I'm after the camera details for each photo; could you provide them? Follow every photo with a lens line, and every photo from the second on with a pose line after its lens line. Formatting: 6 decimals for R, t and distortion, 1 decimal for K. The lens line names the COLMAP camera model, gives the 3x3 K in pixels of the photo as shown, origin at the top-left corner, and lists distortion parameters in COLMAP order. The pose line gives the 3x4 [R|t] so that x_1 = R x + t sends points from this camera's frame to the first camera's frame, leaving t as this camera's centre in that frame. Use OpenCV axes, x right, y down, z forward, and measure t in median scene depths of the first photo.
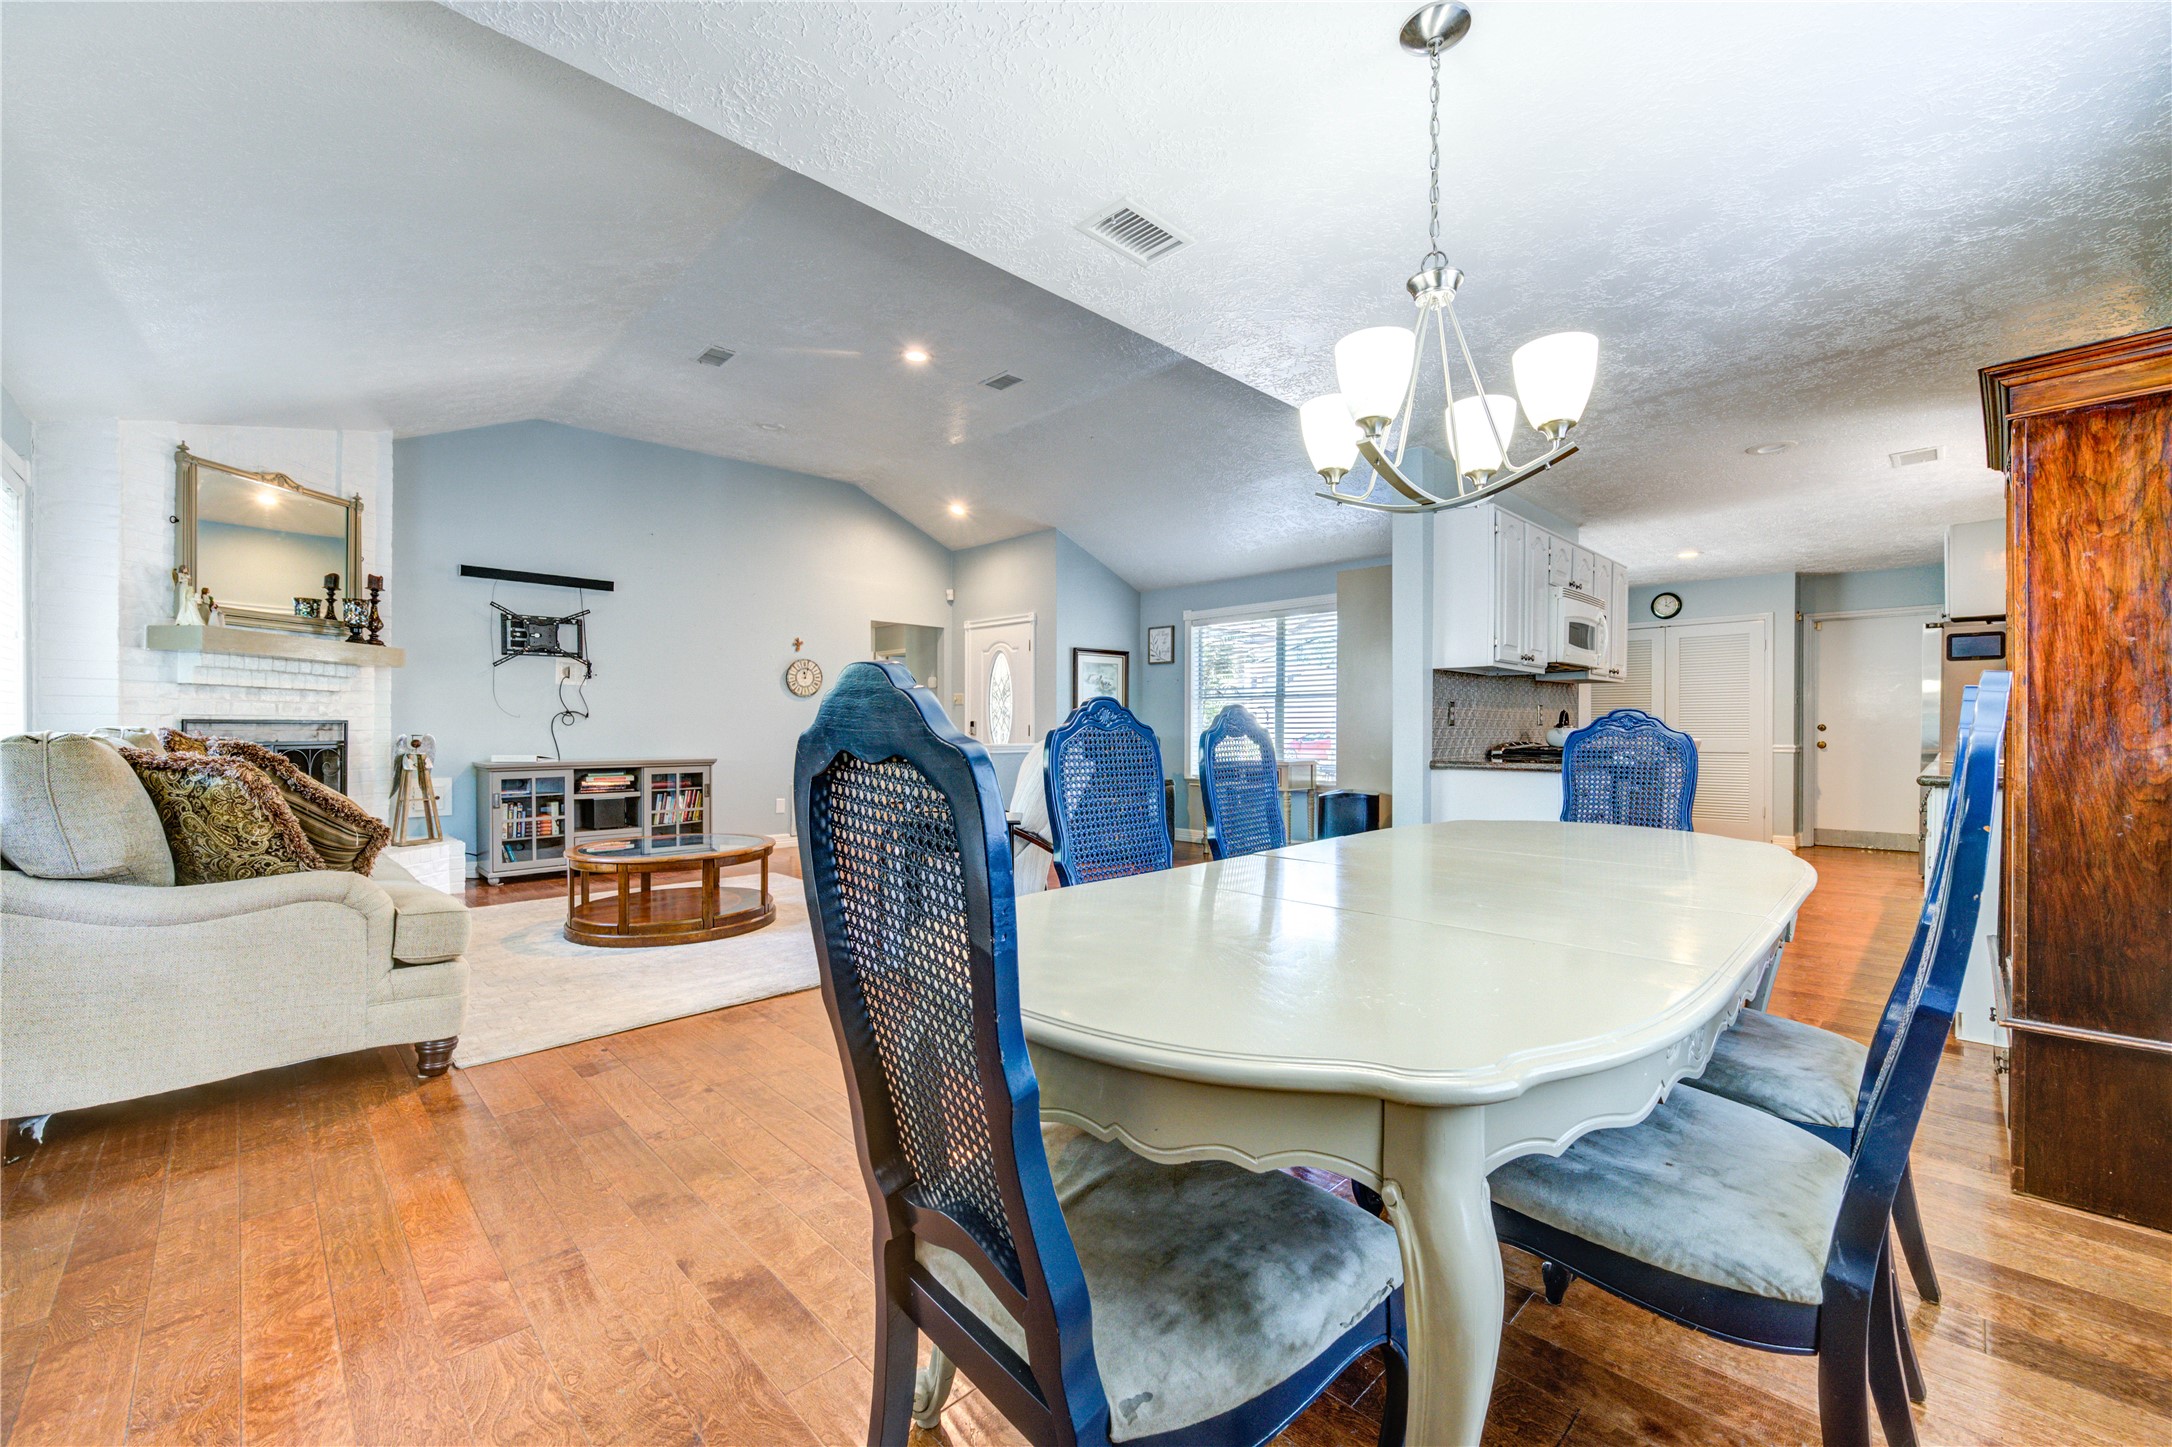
lens RADIAL K [[870.3, 0, 1086.0], [0, 870.3, 723.5], [0, 0, 1]] dist [-0.000529, -0.000095]
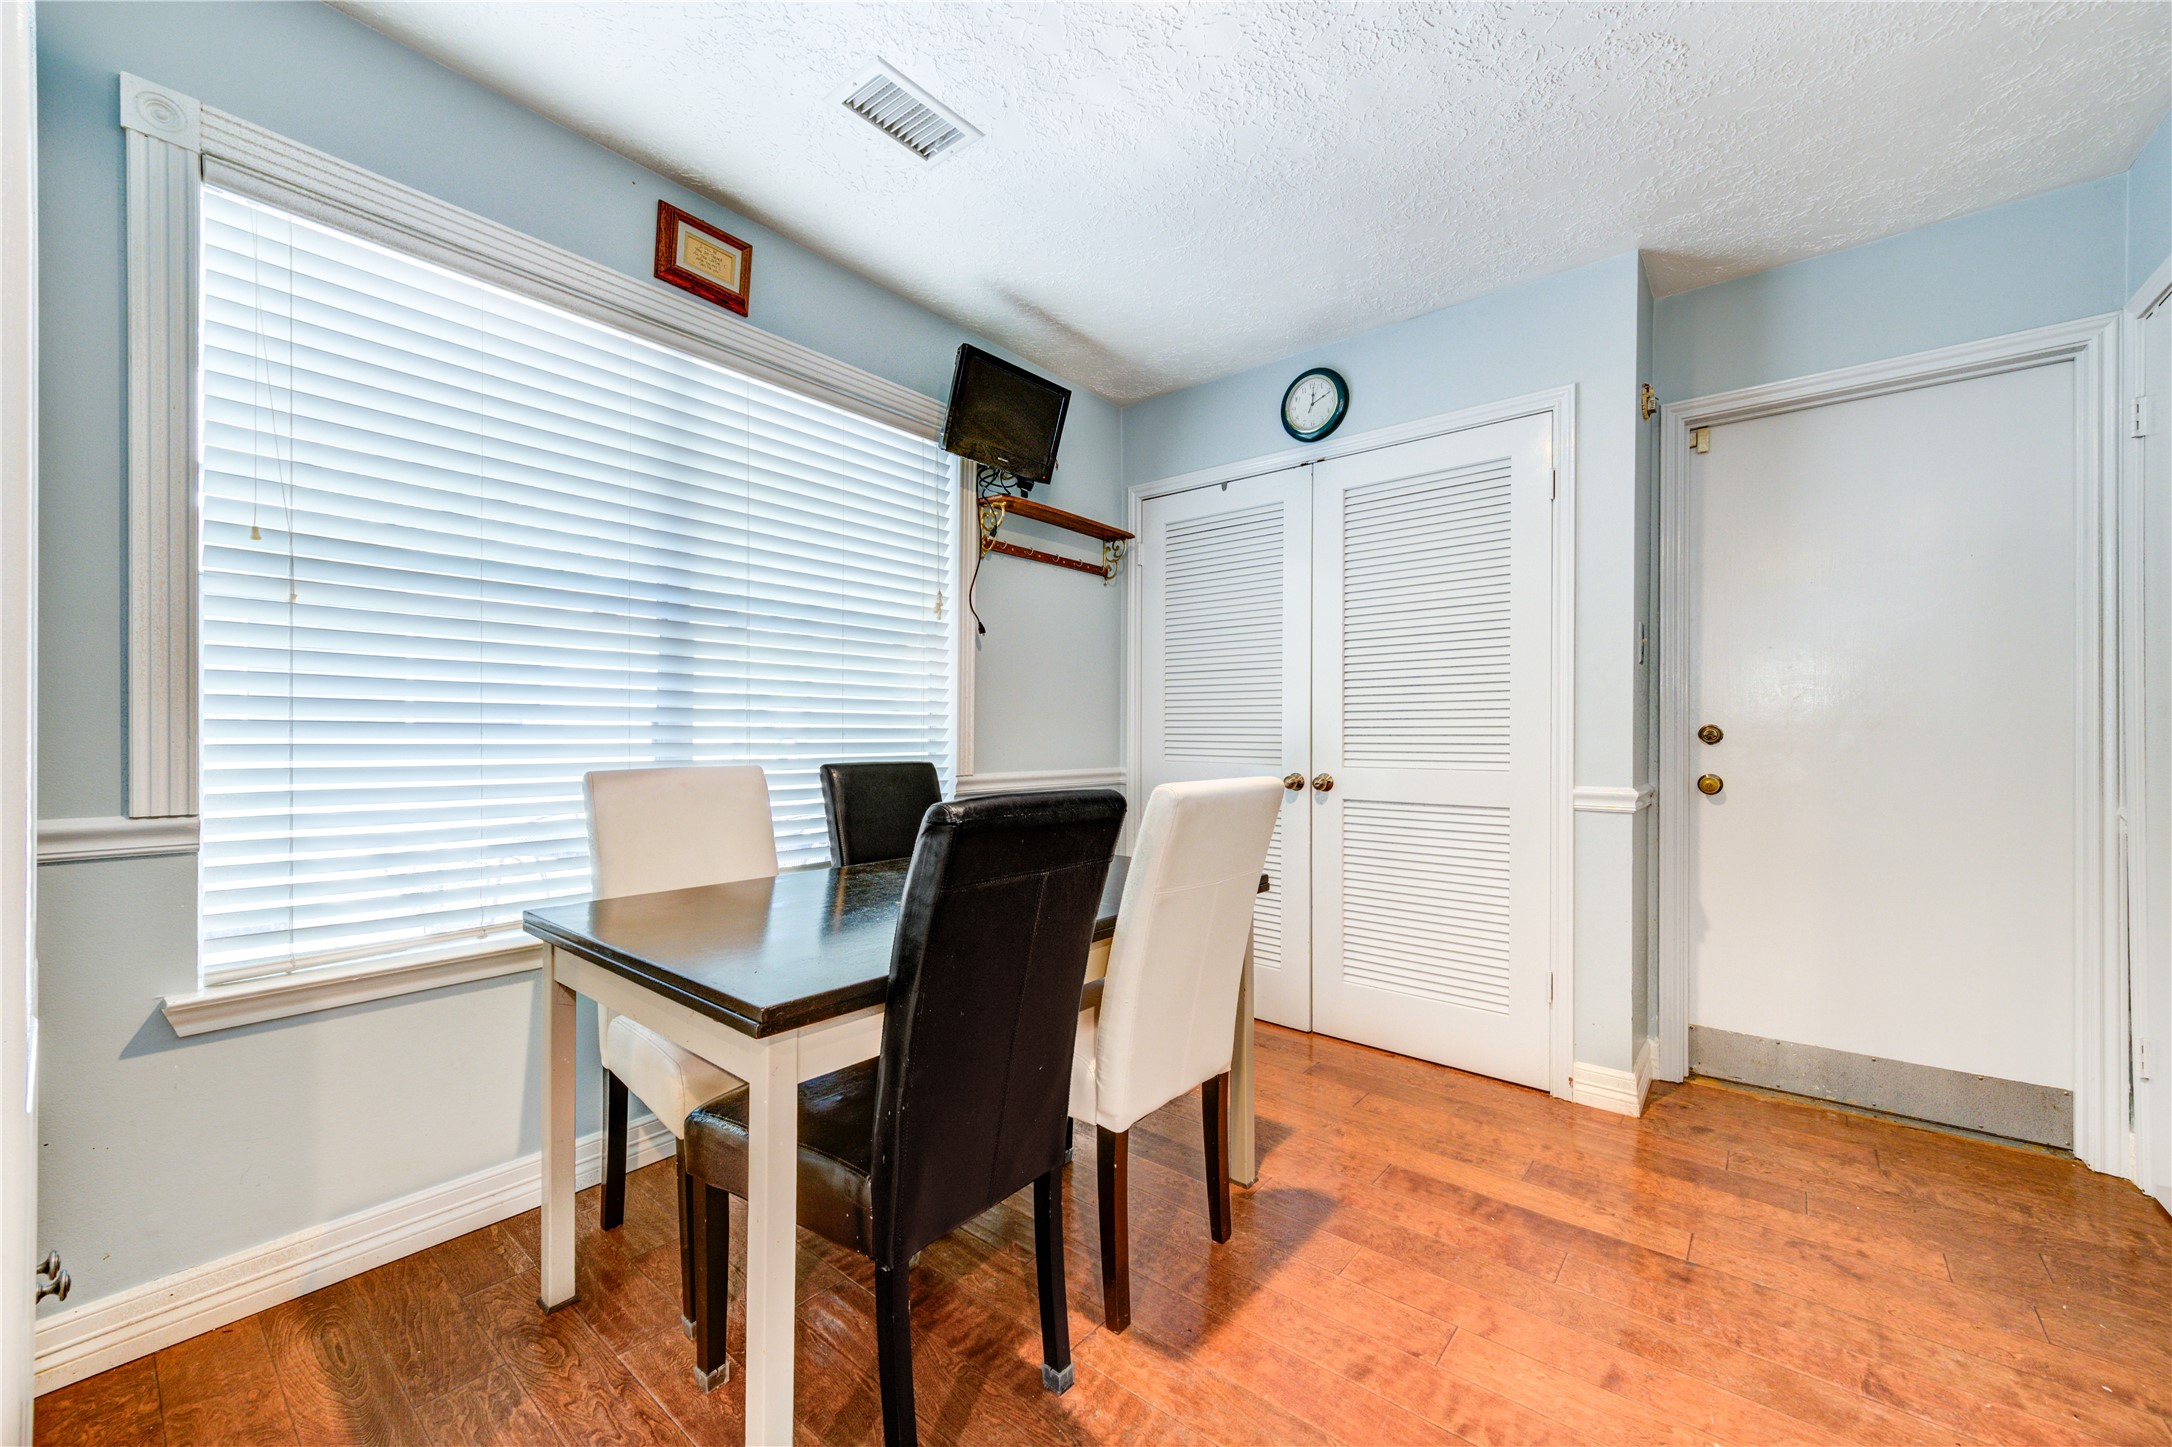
lens RADIAL K [[846.7, 0, 1086.0], [0, 846.7, 723.5], [0, 0, 1]] dist [0.000123, 0.000034]
pose [[0.995996, -0.003903, 0.089313, 0.854889], [0.003523, 0.999984, 0.004418, -0.003485], [-0.089329, -0.004086, 0.995994, 1.033033]]
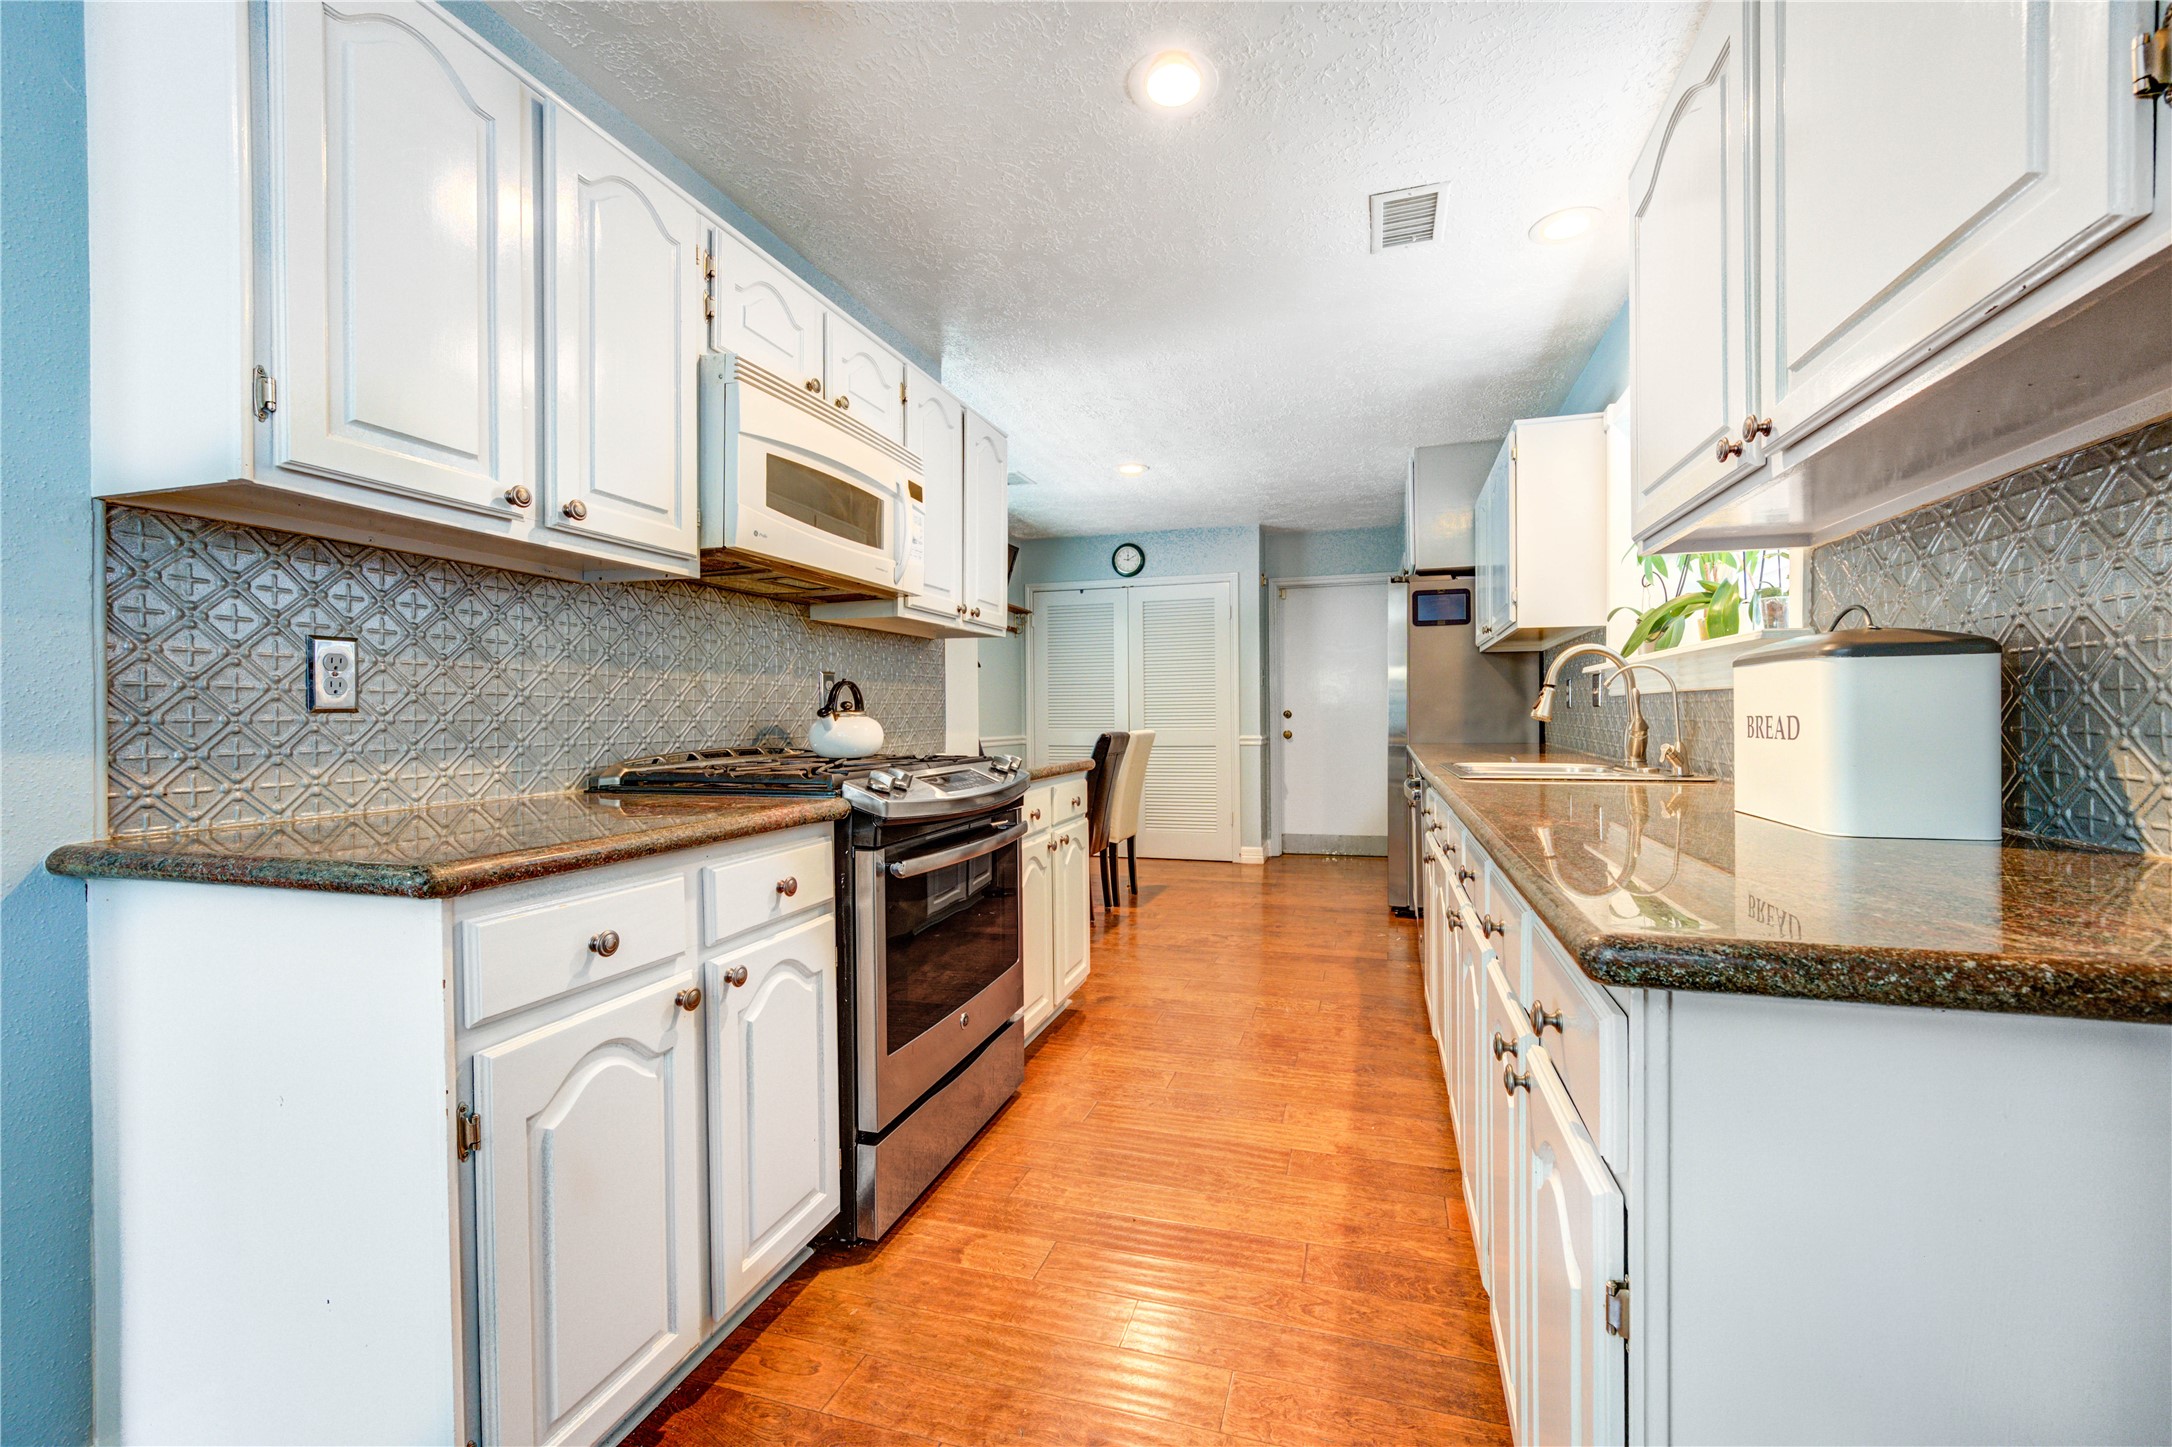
lens RADIAL K [[987.1, 0, 1014.1], [0, 987.1, 713.5], [0, 0, 1]] dist [0.018291, 0.000483]
pose [[0.909661, -0.008724, 0.415259, 0.309858], [0.010280, 0.999946, -0.001512, 0.003825], [-0.415223, 0.005645, 0.909702, 0.356797]]
